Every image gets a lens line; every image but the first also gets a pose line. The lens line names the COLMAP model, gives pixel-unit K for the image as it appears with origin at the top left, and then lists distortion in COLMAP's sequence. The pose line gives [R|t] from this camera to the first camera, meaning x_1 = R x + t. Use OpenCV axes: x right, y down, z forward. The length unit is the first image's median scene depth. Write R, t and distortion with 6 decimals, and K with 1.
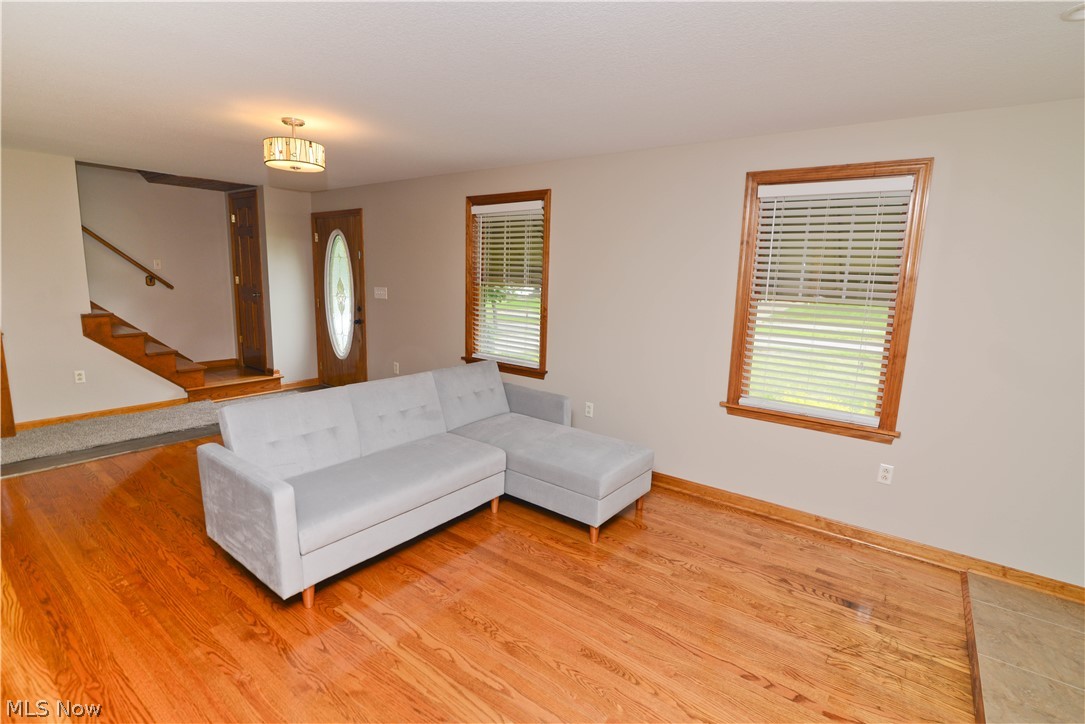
lens RADIAL K [[509.1, 0, 559.2], [0, 509.1, 356.2], [0, 0, 1]] dist [-0.020377, -0.000712]
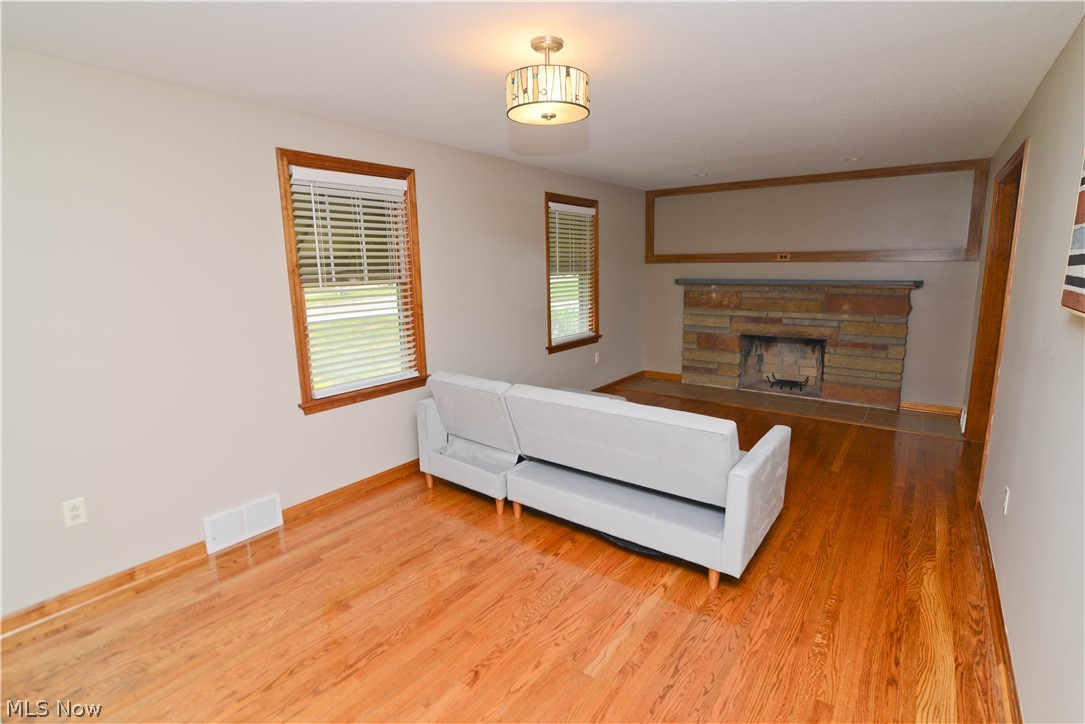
lens RADIAL K [[509.1, 0, 559.2], [0, 509.1, 356.2], [0, 0, 1]] dist [-0.020377, -0.000712]
pose [[-0.001372, -0.227061, 0.973880, -1.221466], [0.177226, 0.958409, 0.223703, -0.221107], [-0.984169, 0.172903, 0.038926, 1.004776]]
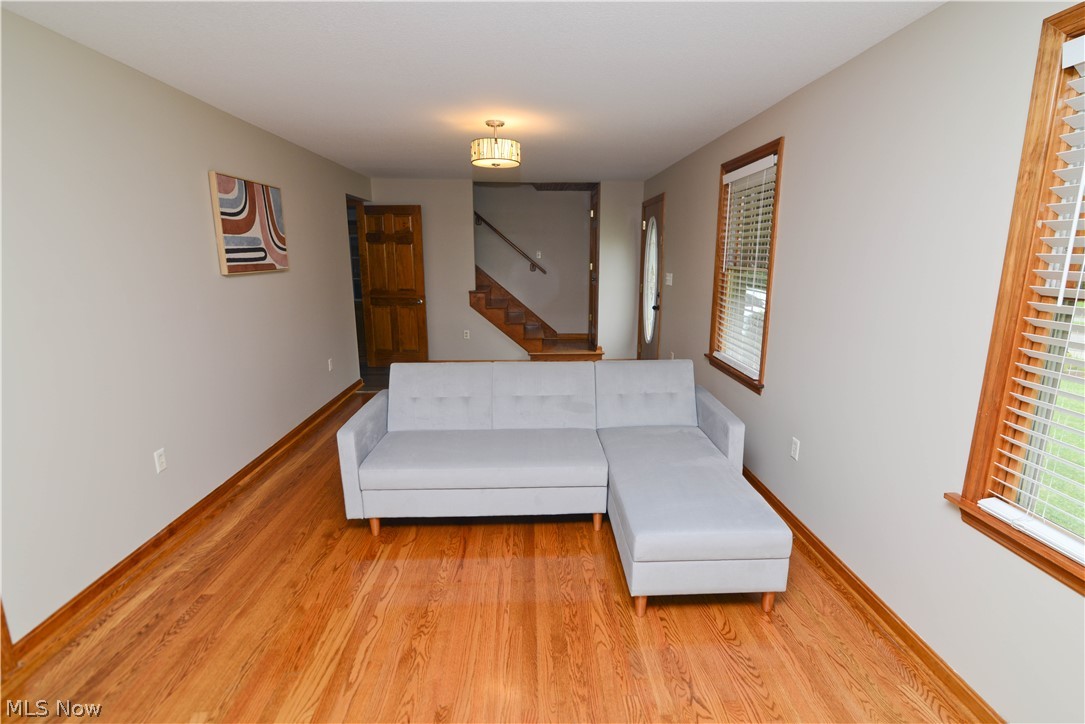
lens RADIAL K [[509.1, 0, 559.2], [0, 509.1, 356.2], [0, 0, 1]] dist [-0.020377, -0.000712]
pose [[0.632444, 0.124941, -0.764463, 0.479900], [-0.107601, 0.991508, 0.073030, -0.047243], [0.767096, 0.036070, 0.640517, 0.394634]]
